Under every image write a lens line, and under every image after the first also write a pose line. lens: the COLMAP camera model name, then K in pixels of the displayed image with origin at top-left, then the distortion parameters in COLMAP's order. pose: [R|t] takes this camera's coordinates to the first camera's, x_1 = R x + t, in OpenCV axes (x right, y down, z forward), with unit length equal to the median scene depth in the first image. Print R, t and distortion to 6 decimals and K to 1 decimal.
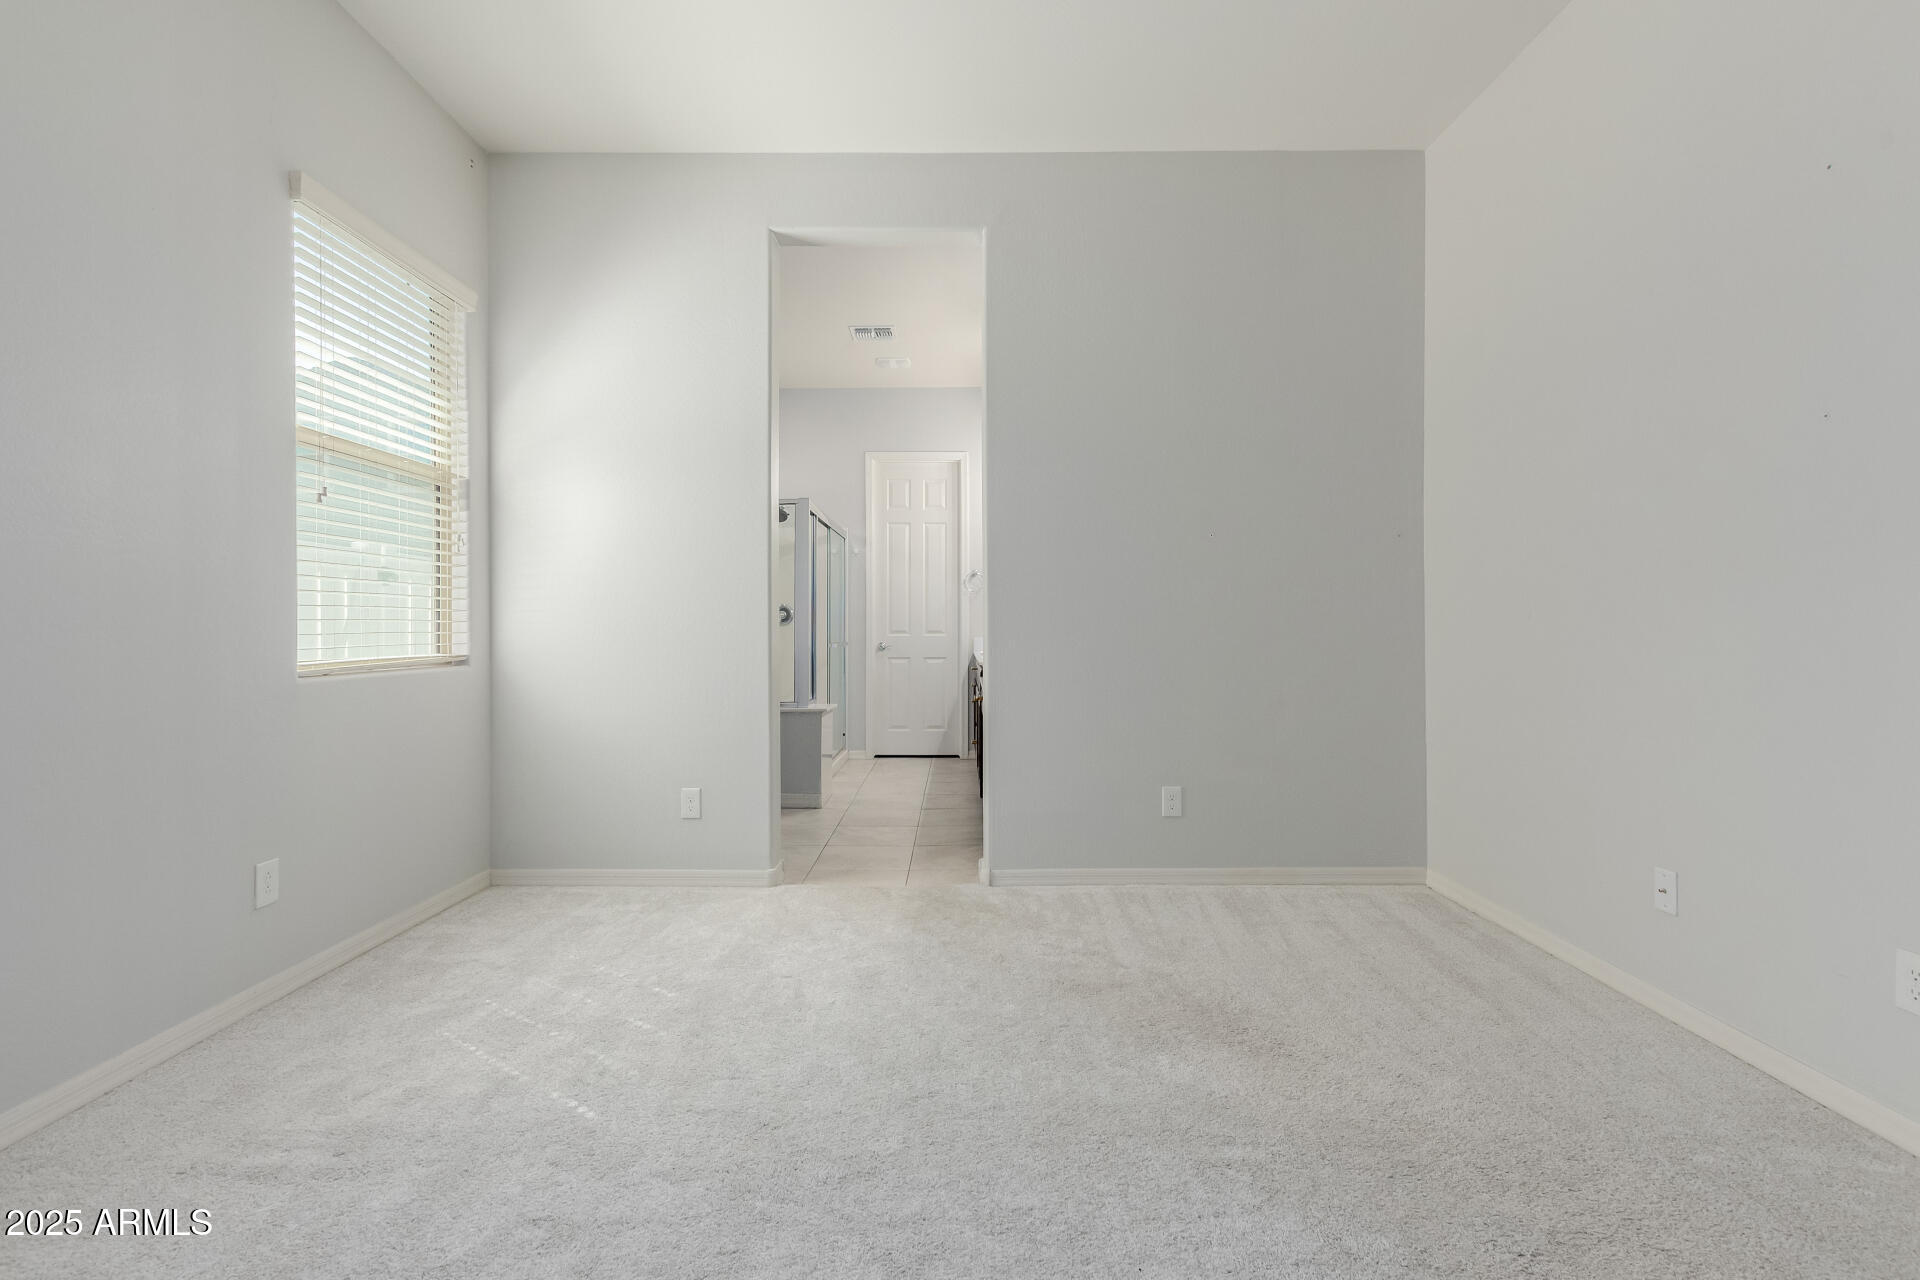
lens RADIAL K [[879.1, 0, 956.7], [0, 879.1, 627.2], [0, 0, 1]] dist [0.004715, -0.000653]
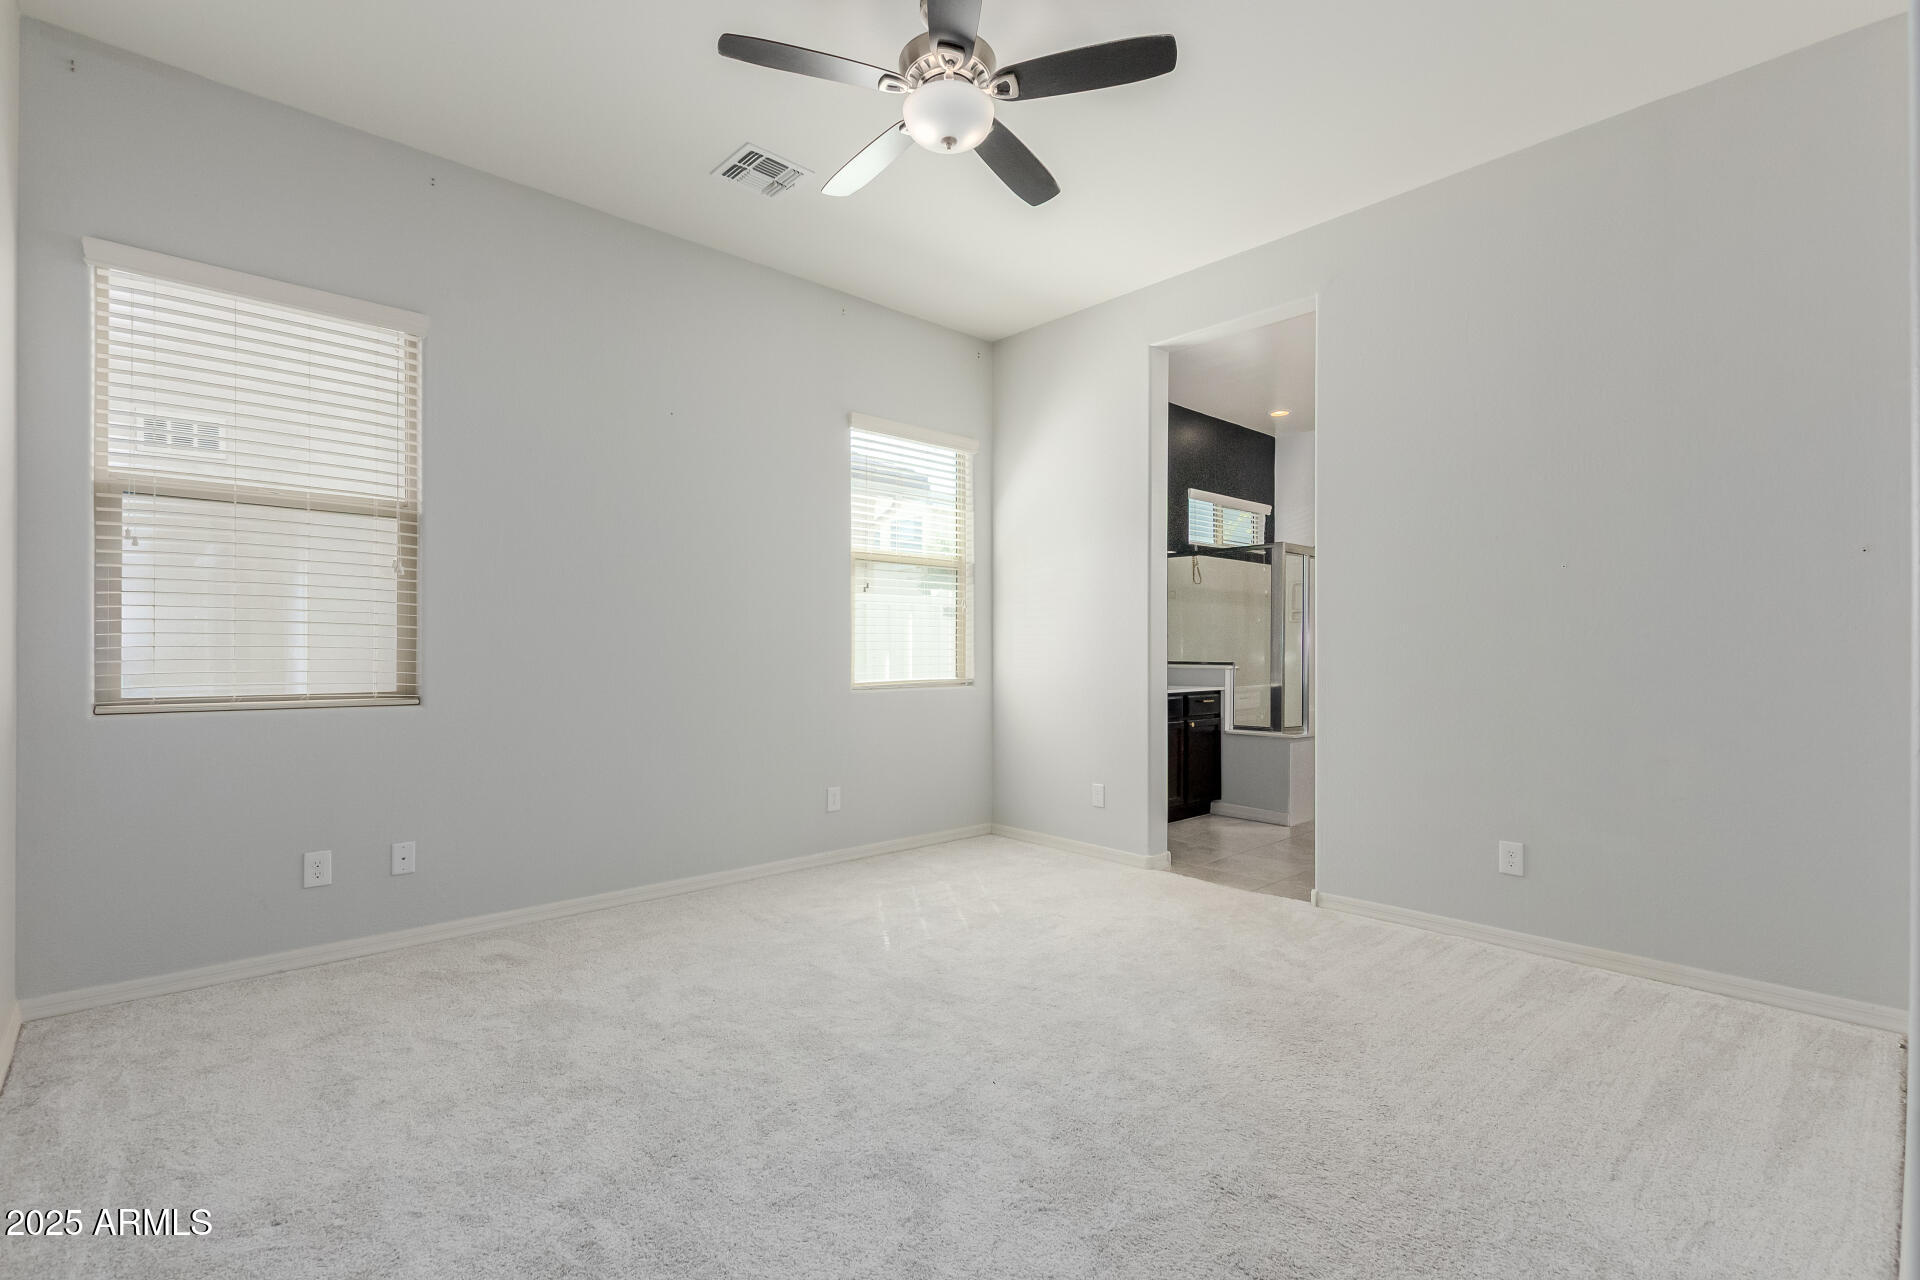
lens RADIAL K [[879.1, 0, 971.4], [0, 879.1, 648.6], [0, 0, 1]] dist [0.004715, -0.000653]
pose [[0.687496, 0.002783, -0.726183, 0.624491], [-0.001425, 0.999996, 0.002483, -0.028067], [0.726187, -0.000673, 0.687497, -0.058373]]
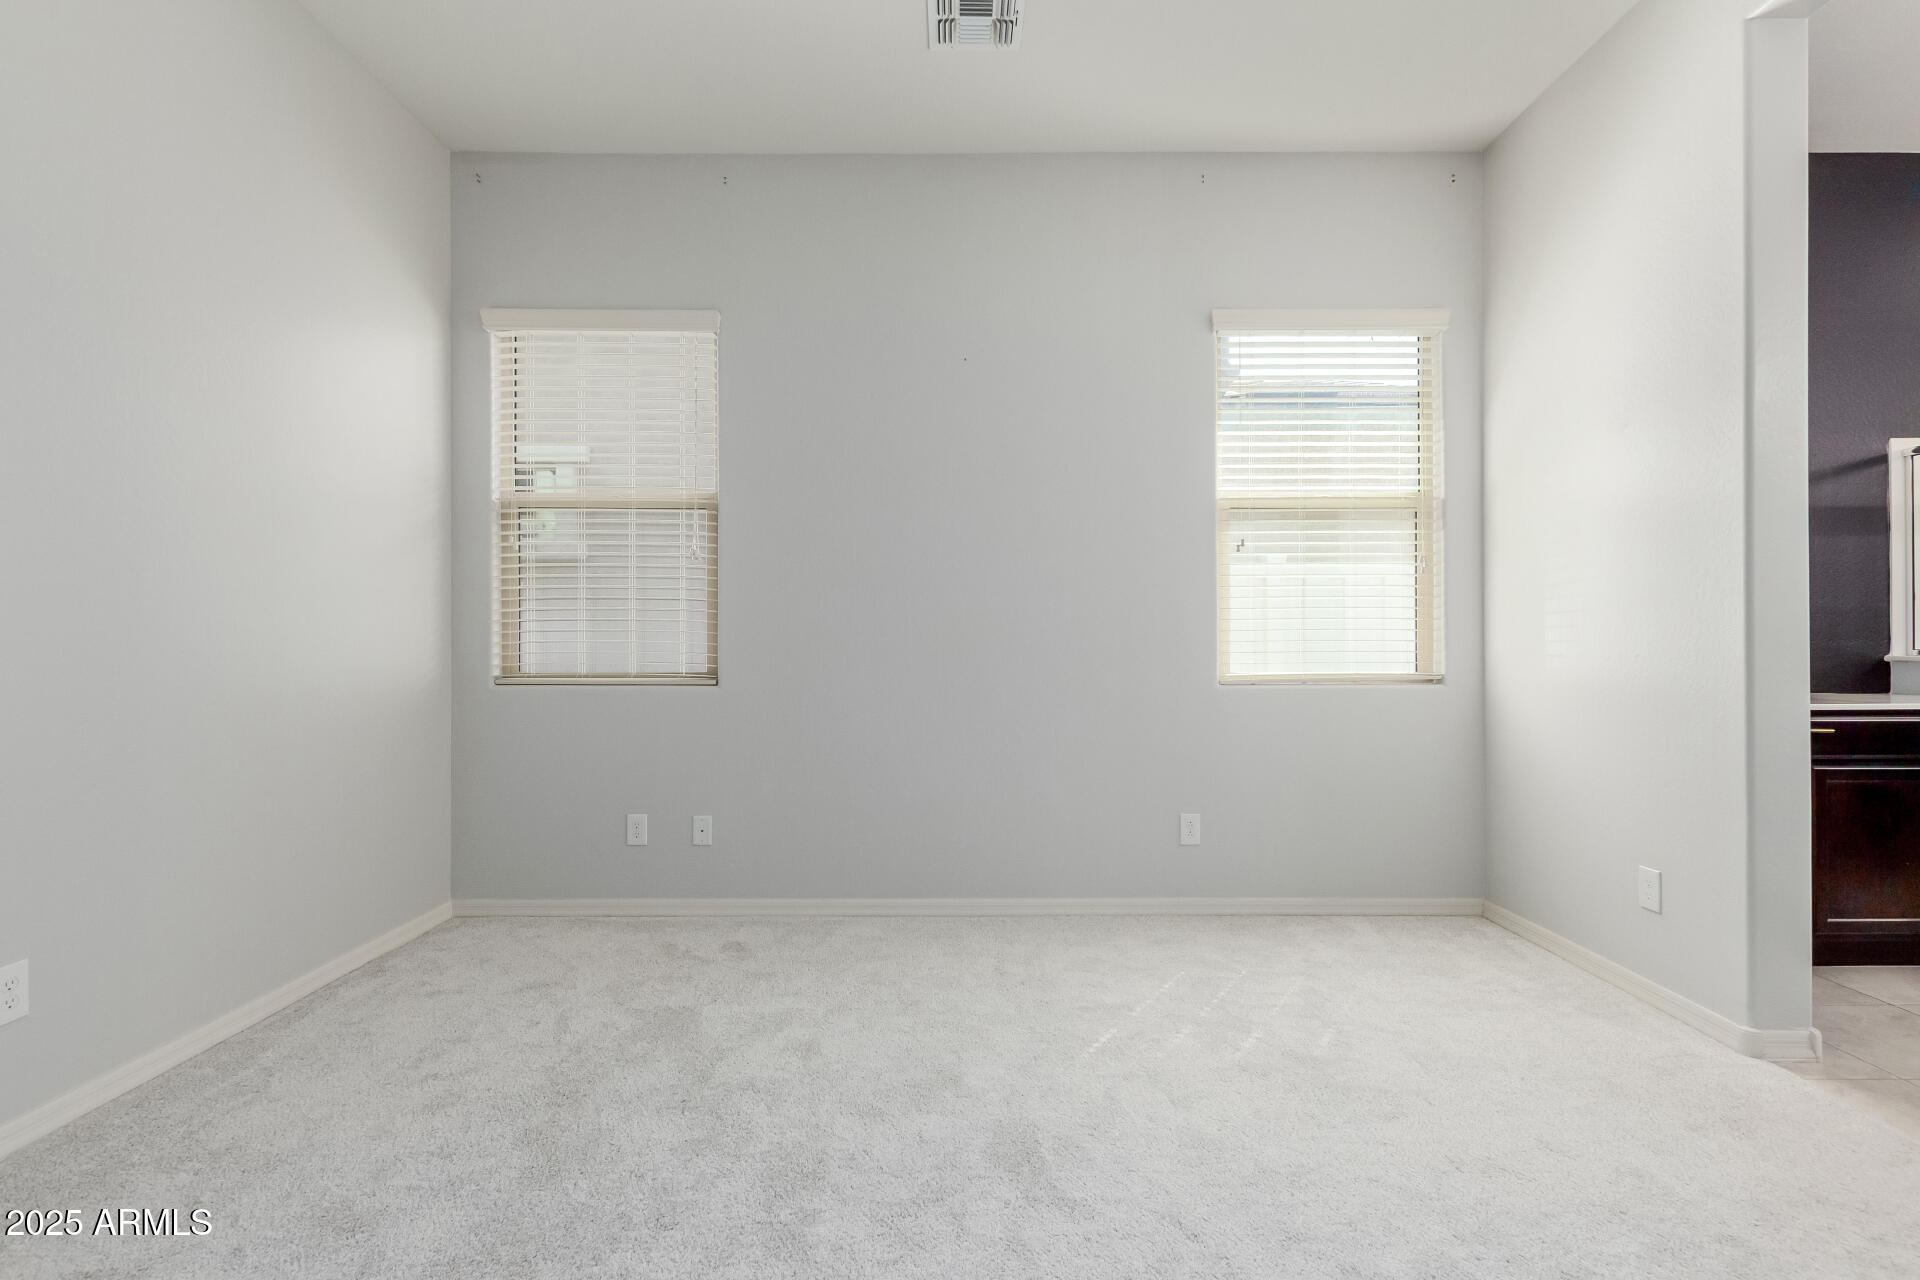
lens RADIAL K [[879.1, 0, 966.1], [0, 879.1, 644.0], [0, 0, 1]] dist [0.004715, -0.000653]
pose [[0.009068, 0.001011, -0.999958, 0.500677], [0.005011, 0.999987, 0.001056, -0.007684], [0.999946, -0.005020, 0.009063, 0.508309]]
